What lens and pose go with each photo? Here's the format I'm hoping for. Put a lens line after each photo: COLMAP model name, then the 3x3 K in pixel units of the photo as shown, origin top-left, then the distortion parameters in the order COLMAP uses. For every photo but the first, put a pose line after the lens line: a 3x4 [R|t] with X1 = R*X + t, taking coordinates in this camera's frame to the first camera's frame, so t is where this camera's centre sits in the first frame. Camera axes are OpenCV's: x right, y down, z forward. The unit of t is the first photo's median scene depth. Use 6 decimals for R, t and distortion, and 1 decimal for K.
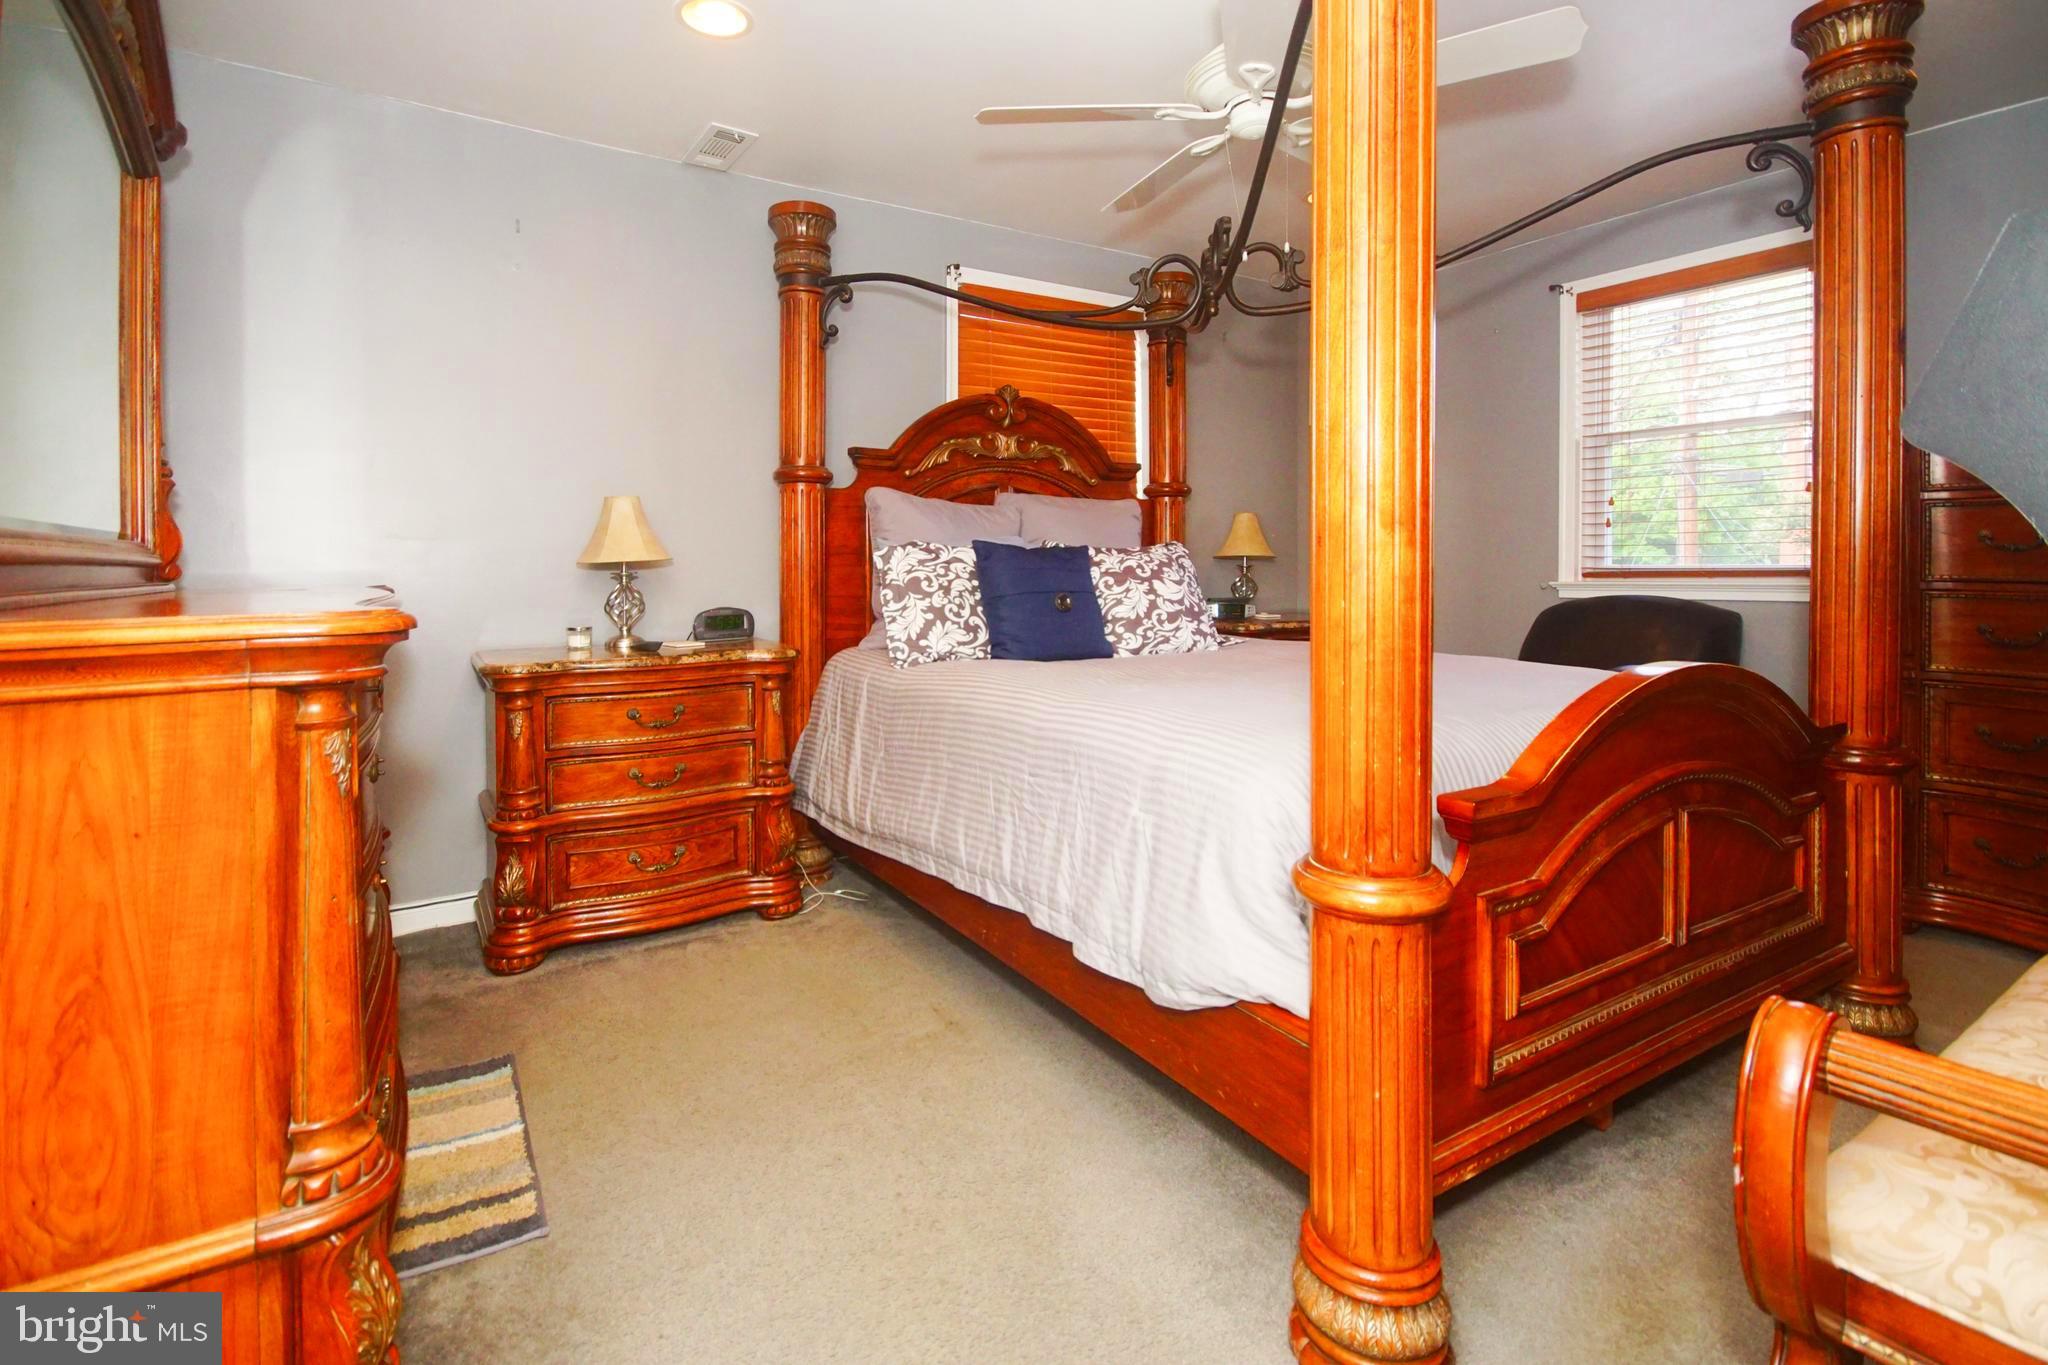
lens RADIAL K [[1010.3, 0, 971.2], [0, 1010.3, 689.1], [0, 0, 1]] dist [0.000722, -0.009014]
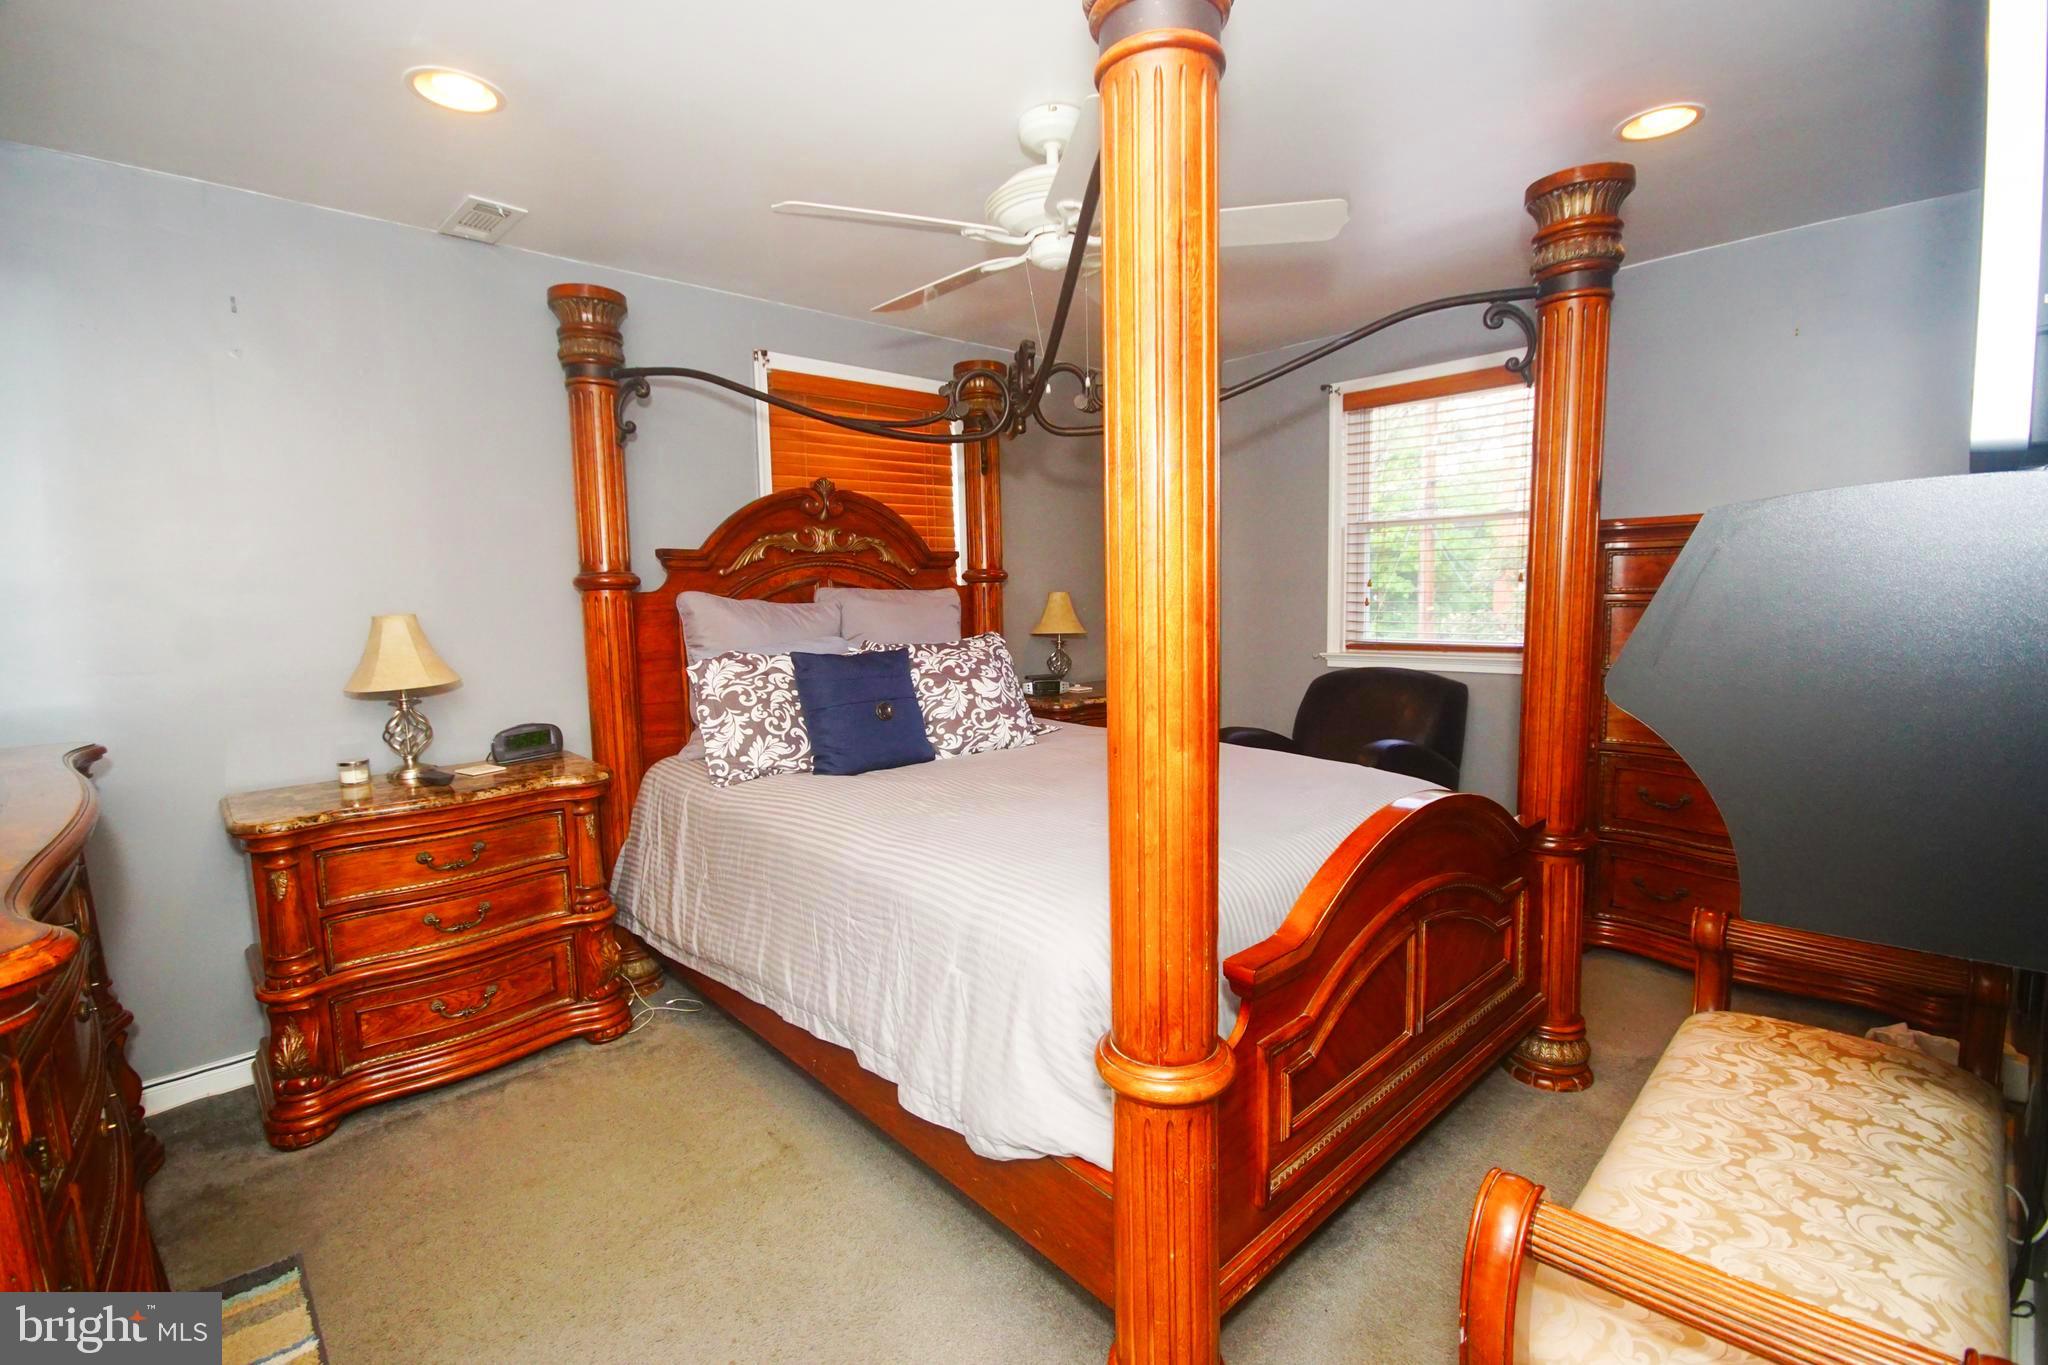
lens RADIAL K [[914.9, 0, 1024.4], [0, 914.9, 700.3], [0, 0, 1]] dist [-0.002420, -0.000802]
pose [[0.977734, -0.040979, 0.205809, 0.044777], [0.022201, 0.995443, 0.092736, -0.204142], [-0.208672, -0.086102, 0.974188, 0.079202]]
